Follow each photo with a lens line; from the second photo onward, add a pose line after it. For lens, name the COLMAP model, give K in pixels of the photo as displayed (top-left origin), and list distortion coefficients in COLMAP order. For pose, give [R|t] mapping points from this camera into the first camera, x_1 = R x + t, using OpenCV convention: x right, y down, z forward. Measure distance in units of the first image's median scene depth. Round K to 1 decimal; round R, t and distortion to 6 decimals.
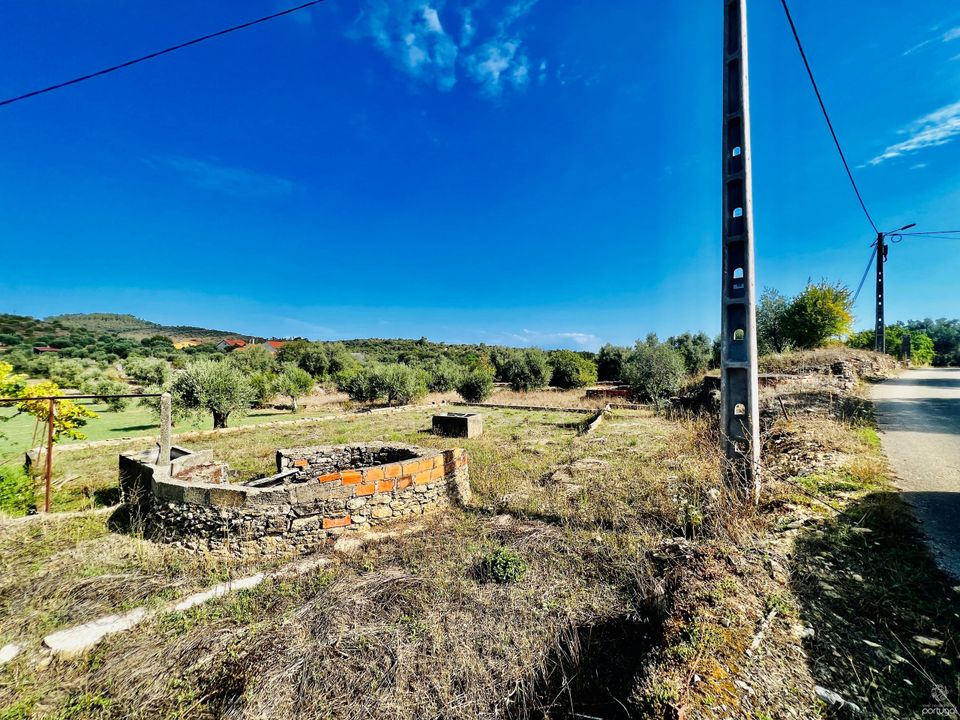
lens RADIAL K [[382.3, 0, 475.0], [0, 382.3, 365.2], [0, 0, 1]] dist [0.002705, 0.000279]
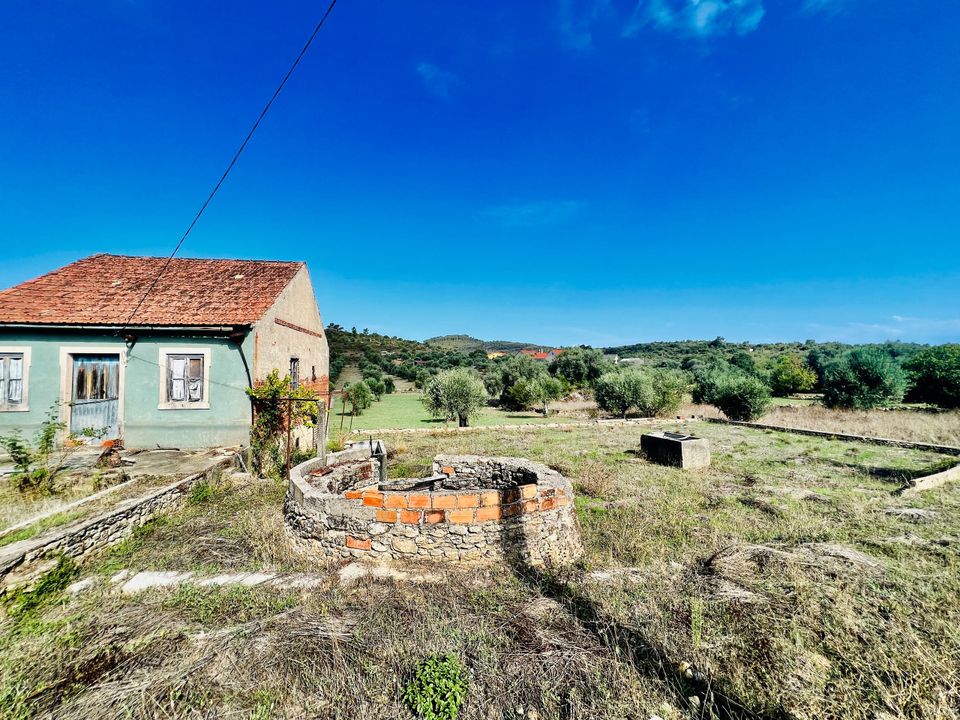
lens RADIAL K [[382.3, 0, 486.6], [0, 382.3, 370.2], [0, 0, 1]] dist [0.002705, 0.000279]
pose [[0.762877, -0.009703, -0.646471, 0.114350], [0.008777, 0.999951, -0.004651, -0.002902], [0.646484, -0.002126, 0.762924, 0.110851]]
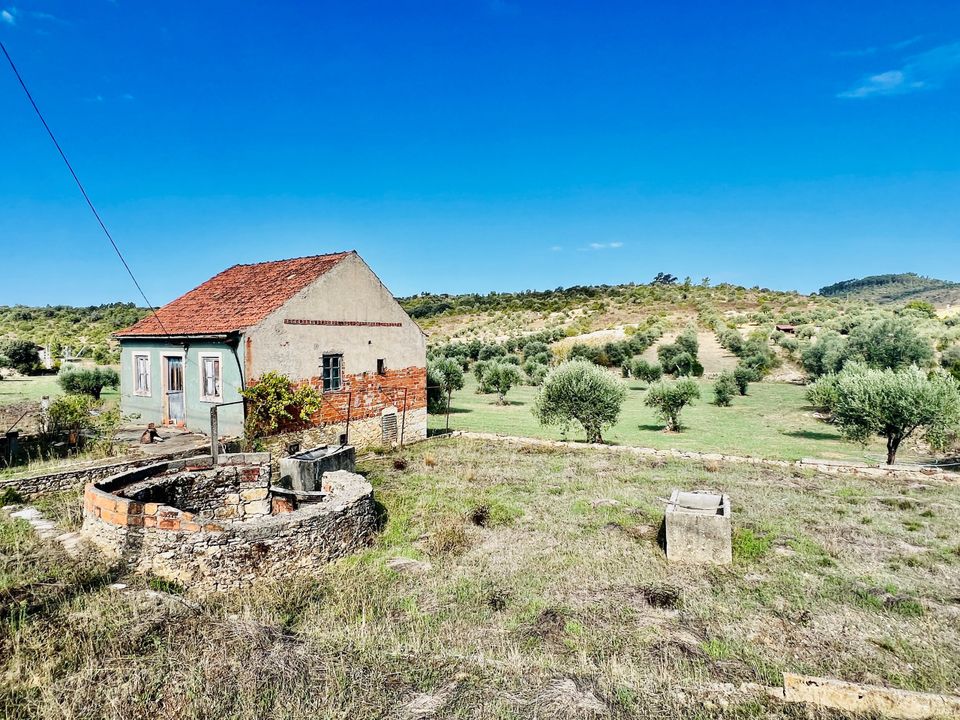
lens RADIAL K [[559.1, 0, 478.3], [0, 559.1, 359.7], [0, 0, 1]] dist [-0.001502, 0.000067]
pose [[0.159578, 0.022981, -0.986918, 0.385544], [0.008326, 0.999662, 0.024624, -0.037789], [0.987150, -0.012146, 0.159333, 0.459137]]
